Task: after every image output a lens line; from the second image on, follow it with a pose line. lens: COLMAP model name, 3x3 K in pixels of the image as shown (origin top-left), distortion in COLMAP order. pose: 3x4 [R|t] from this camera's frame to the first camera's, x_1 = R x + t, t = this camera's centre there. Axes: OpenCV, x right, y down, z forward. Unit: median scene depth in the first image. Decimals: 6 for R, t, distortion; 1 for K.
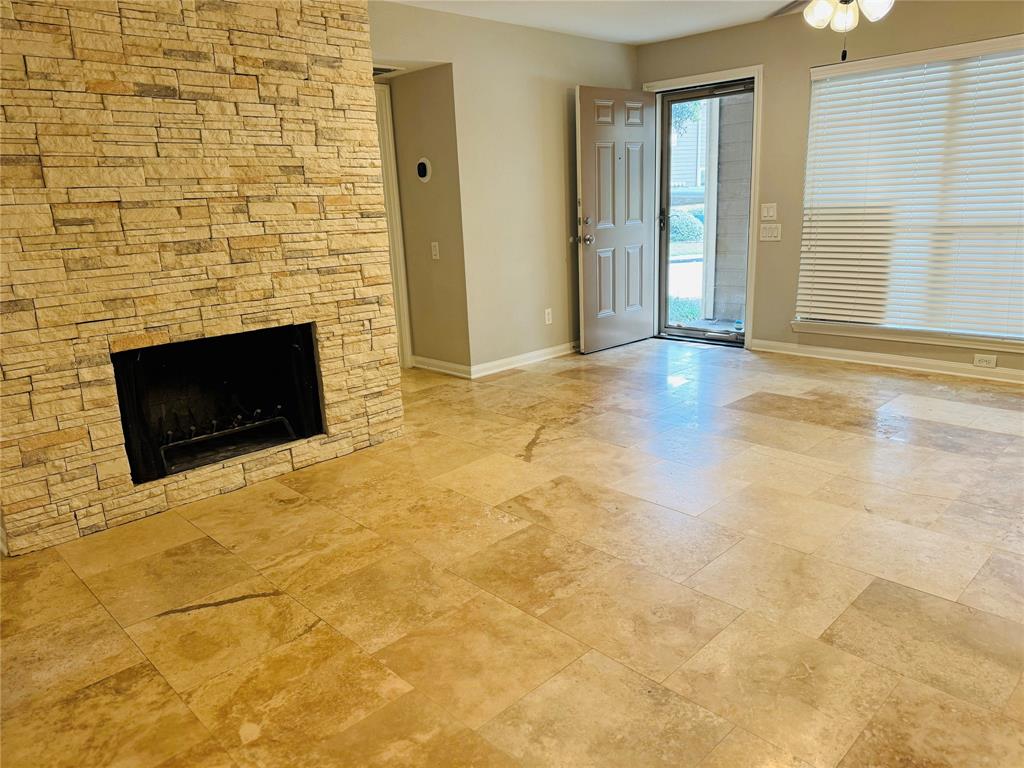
lens RADIAL K [[723.5, 0, 510.6], [0, 723.5, 385.1], [0, 0, 1]] dist [0.024862, -0.039621]
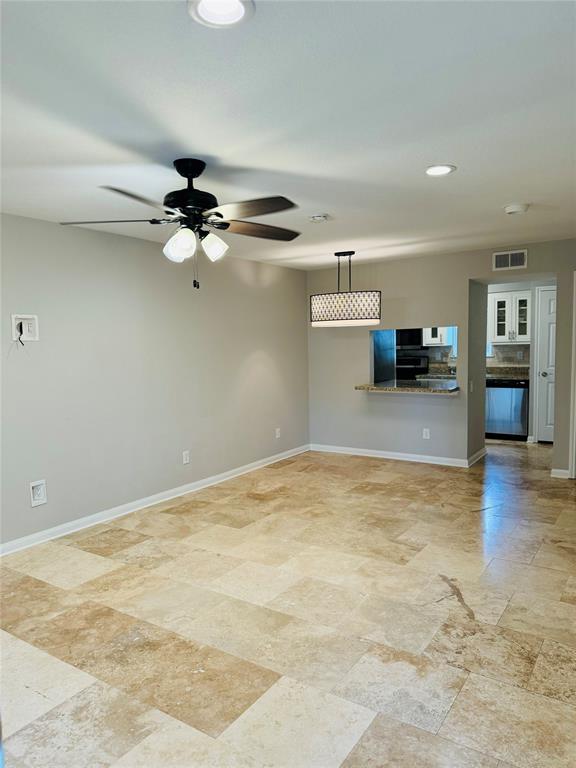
lens RADIAL K [[542.7, 0, 282.7], [0, 542.7, 381.1], [0, 0, 1]] dist [0.024862, -0.039621]
pose [[-0.977418, 0.084702, -0.193595, 0.515061], [0.016232, 0.943538, 0.330865, -0.612646], [0.210689, 0.320251, -0.923607, 1.953739]]
